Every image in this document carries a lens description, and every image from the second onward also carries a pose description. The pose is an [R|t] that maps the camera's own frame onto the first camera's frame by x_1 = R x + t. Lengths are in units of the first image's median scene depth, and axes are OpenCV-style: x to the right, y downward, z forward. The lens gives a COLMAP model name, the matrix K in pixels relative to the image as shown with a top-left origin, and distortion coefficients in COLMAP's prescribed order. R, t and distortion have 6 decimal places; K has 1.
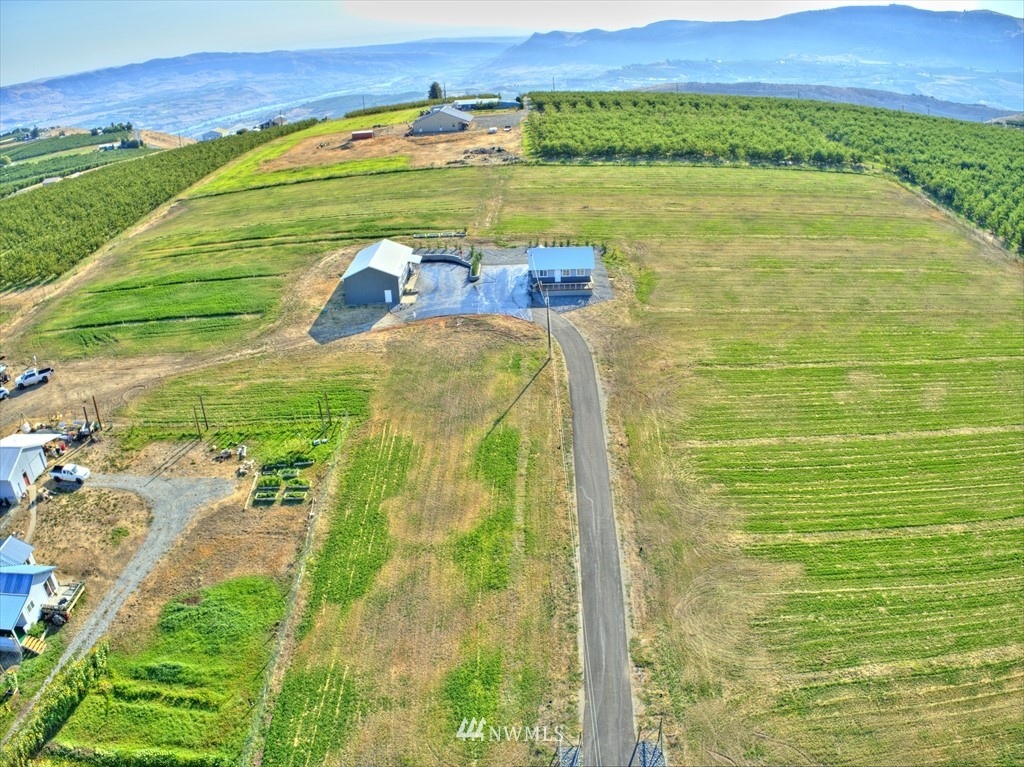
lens RADIAL K [[774.5, 0, 513.0], [0, 774.5, 383.6], [0, 0, 1]] dist [-0.259608, 0.072990]
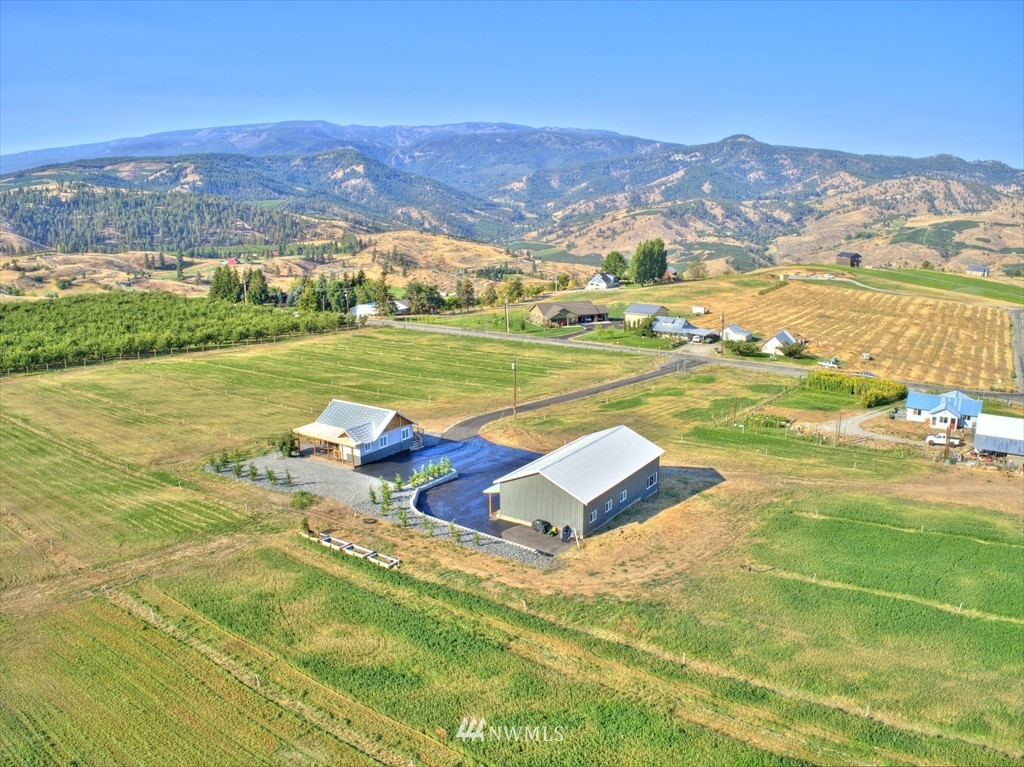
lens RADIAL K [[774.5, 0, 512.0], [0, 774.5, 383.6], [0, 0, 1]] dist [-0.259608, 0.072990]
pose [[-0.820993, -0.090549, 0.563712, -0.348160], [0.279868, 0.796758, 0.535584, -0.410128], [-0.497639, 0.597476, -0.628791, 1.037985]]
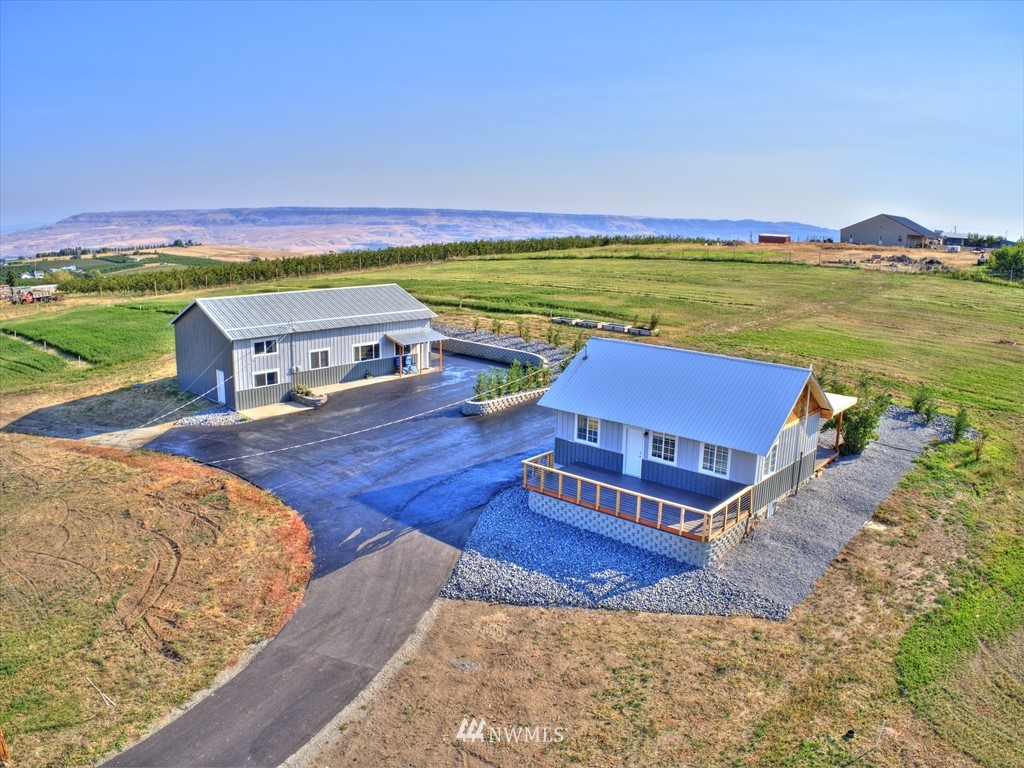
lens RADIAL K [[774.5, 0, 511.6], [0, 774.5, 380.3], [0, 0, 1]] dist [-0.259608, 0.072990]
pose [[0.734422, 0.182871, -0.653592, 0.140299], [-0.329415, 0.938023, -0.107701, -0.091149], [0.593388, 0.294400, 0.749145, 0.586021]]
